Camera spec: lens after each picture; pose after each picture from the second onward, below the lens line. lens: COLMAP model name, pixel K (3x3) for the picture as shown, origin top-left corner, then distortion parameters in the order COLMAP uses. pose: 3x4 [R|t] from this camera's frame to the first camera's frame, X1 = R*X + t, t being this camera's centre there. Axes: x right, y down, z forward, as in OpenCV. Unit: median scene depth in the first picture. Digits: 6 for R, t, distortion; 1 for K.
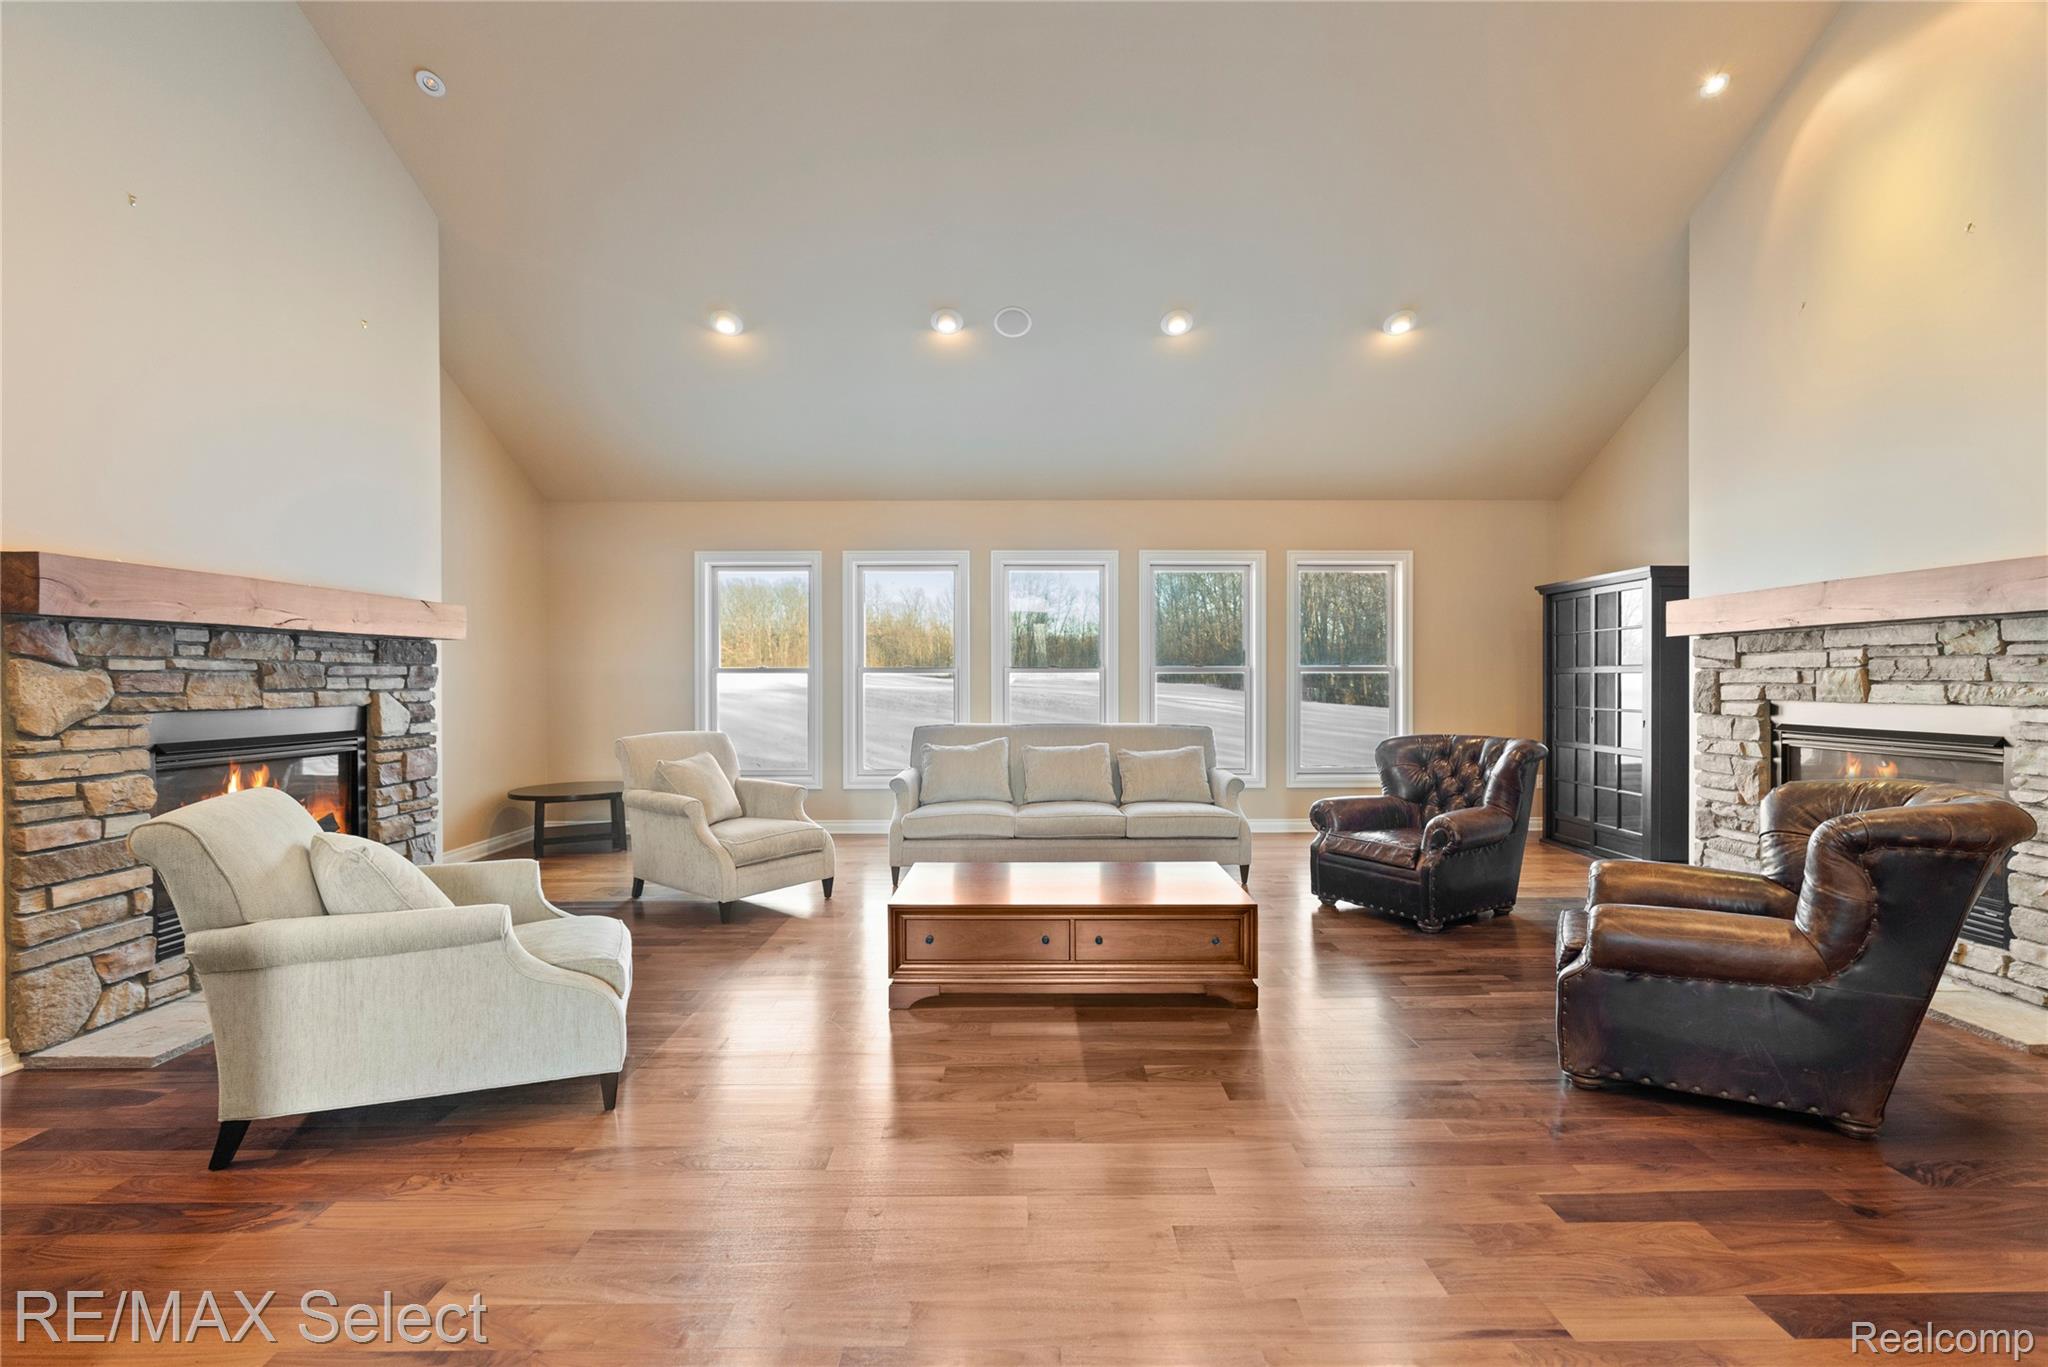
lens RADIAL K [[921.7, 0, 1033.7], [0, 921.7, 673.3], [0, 0, 1]] dist [-0.003772, 0.000494]
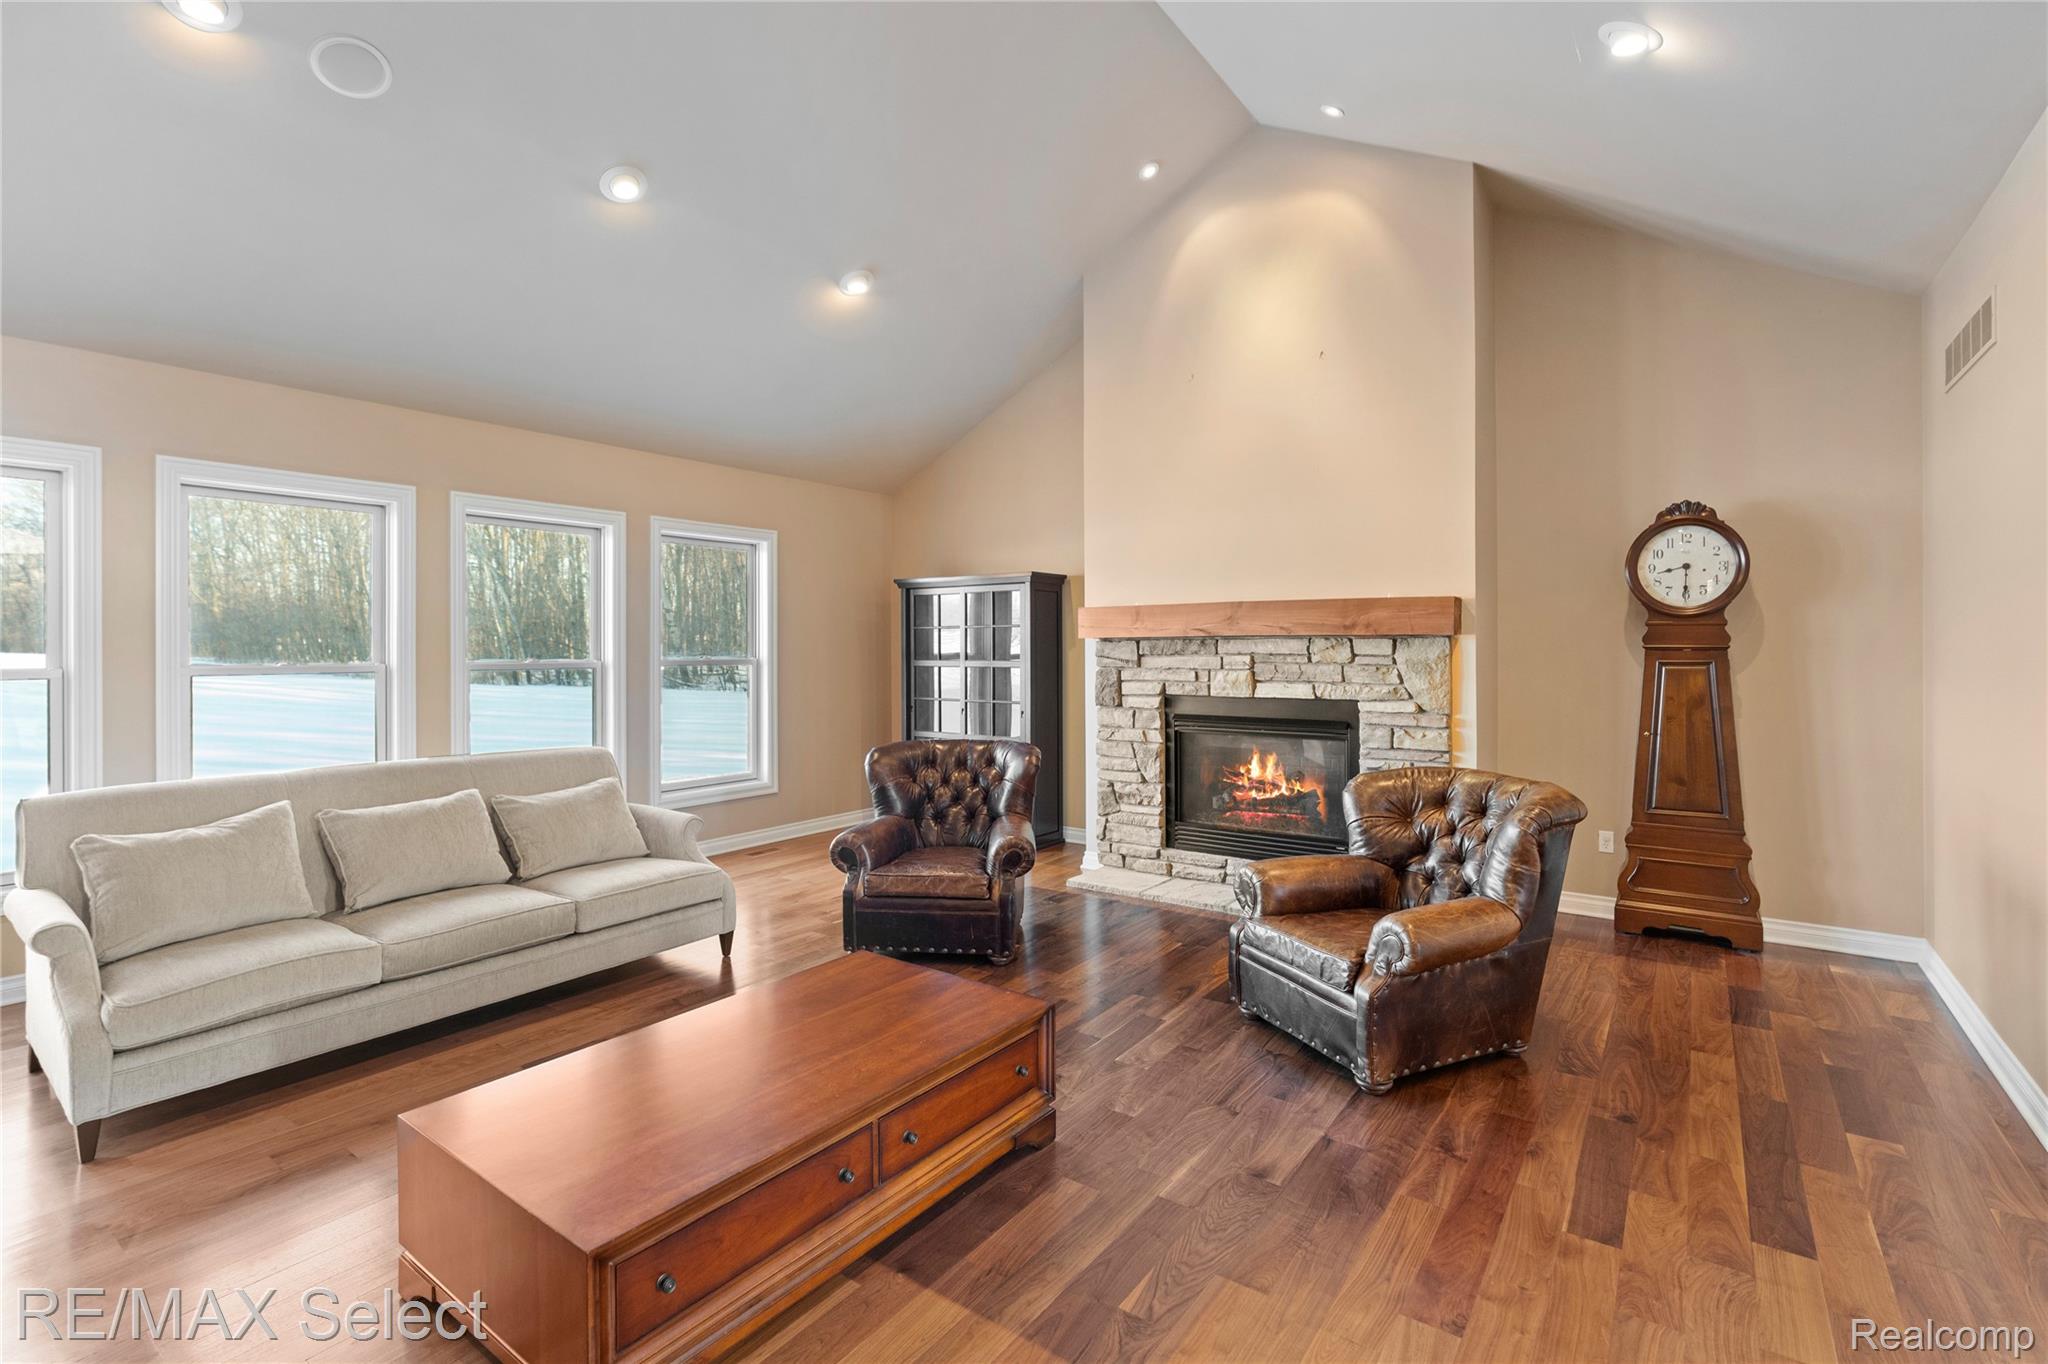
lens RADIAL K [[938.0, 0, 1023.8], [0, 938.0, 637.9], [0, 0, 1]] dist [-0.004646, -0.000088]
pose [[0.591858, 0.006655, 0.806015, -0.297602], [-0.002289, 0.999976, -0.006576, -0.035936], [-0.806039, 0.002047, 0.591859, 0.408796]]
